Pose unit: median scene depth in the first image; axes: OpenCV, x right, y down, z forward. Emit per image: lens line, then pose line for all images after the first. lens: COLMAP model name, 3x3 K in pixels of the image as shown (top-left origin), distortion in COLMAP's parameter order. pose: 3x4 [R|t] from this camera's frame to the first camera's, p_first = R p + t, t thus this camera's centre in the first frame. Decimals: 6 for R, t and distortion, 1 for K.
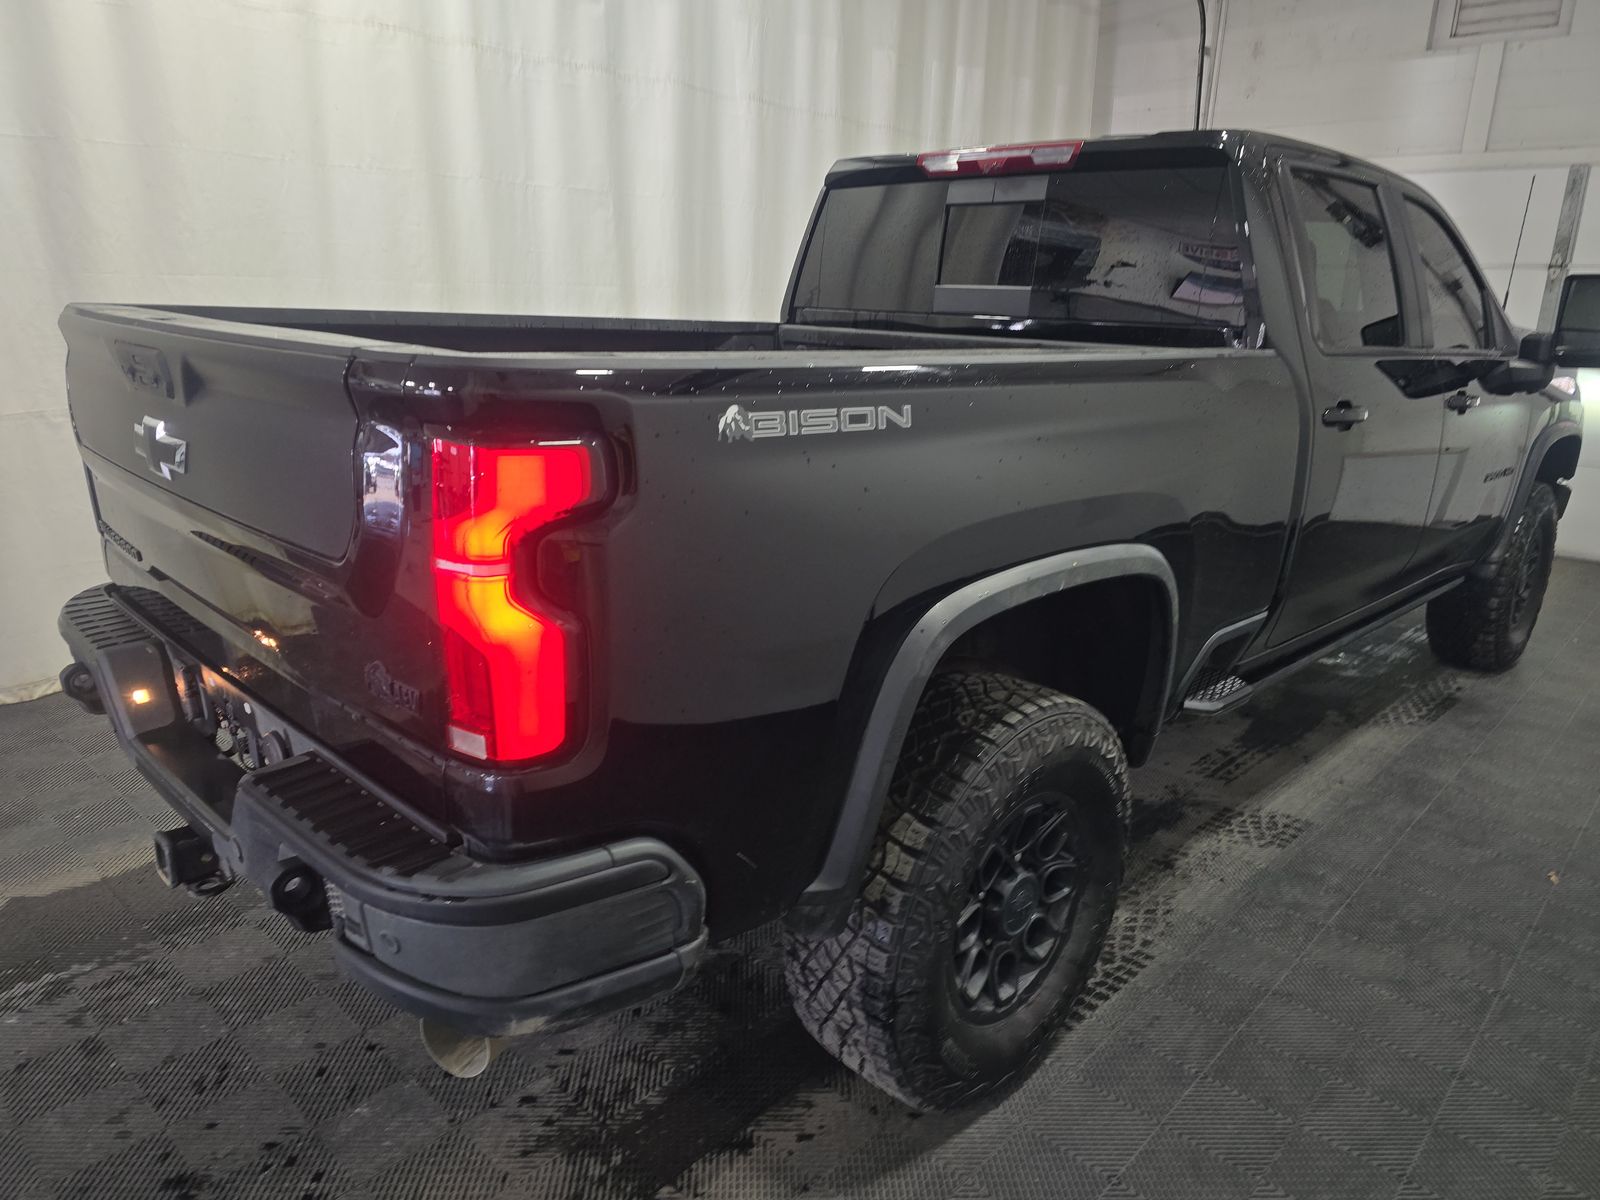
lens RADIAL K [[1066.9, 0, 786.3], [0, 1066.9, 591.5], [0, 0, 1]] dist [0.020032, -0.022881]
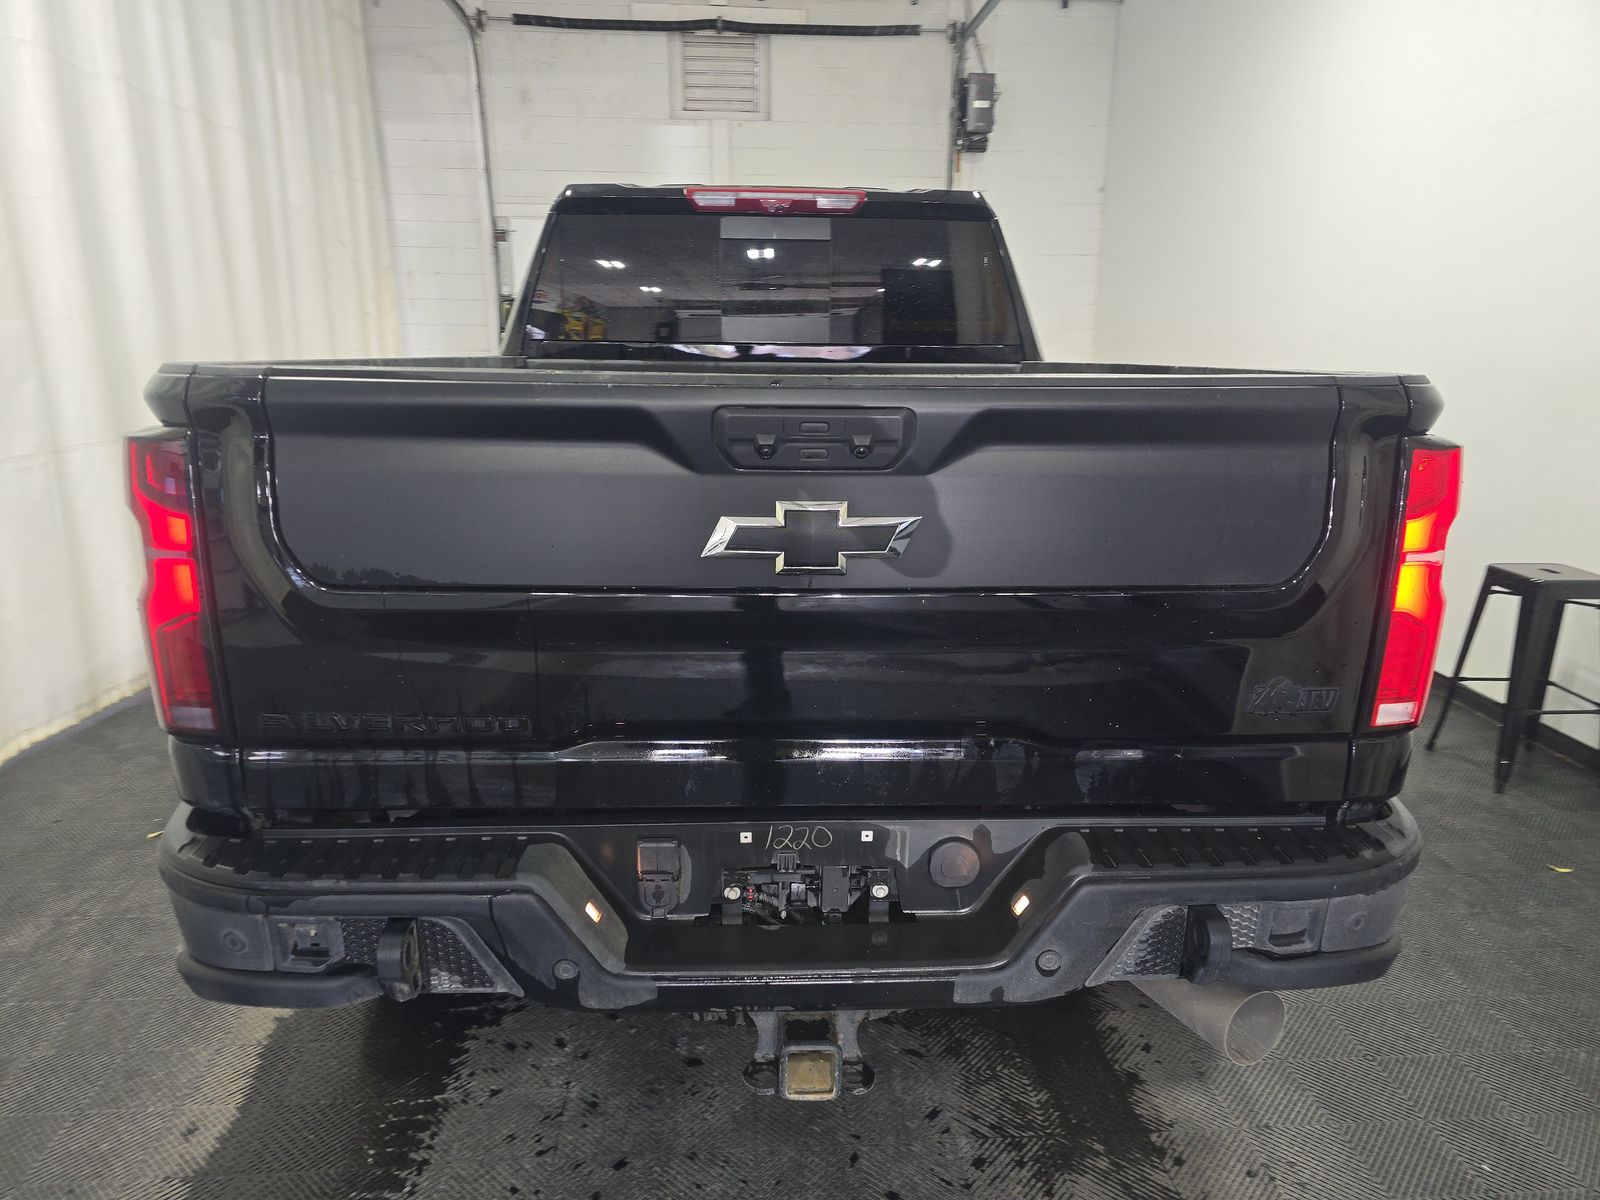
lens RADIAL K [[1066.9, 0, 782.5], [0, 1066.9, 607.4], [0, 0, 1]] dist [0.020032, -0.022881]
pose [[0.682587, -0.195702, 0.704113, -0.631997], [0.202896, 0.976349, 0.074674, -0.080343], [-0.702074, 0.091890, 0.706150, 0.267810]]
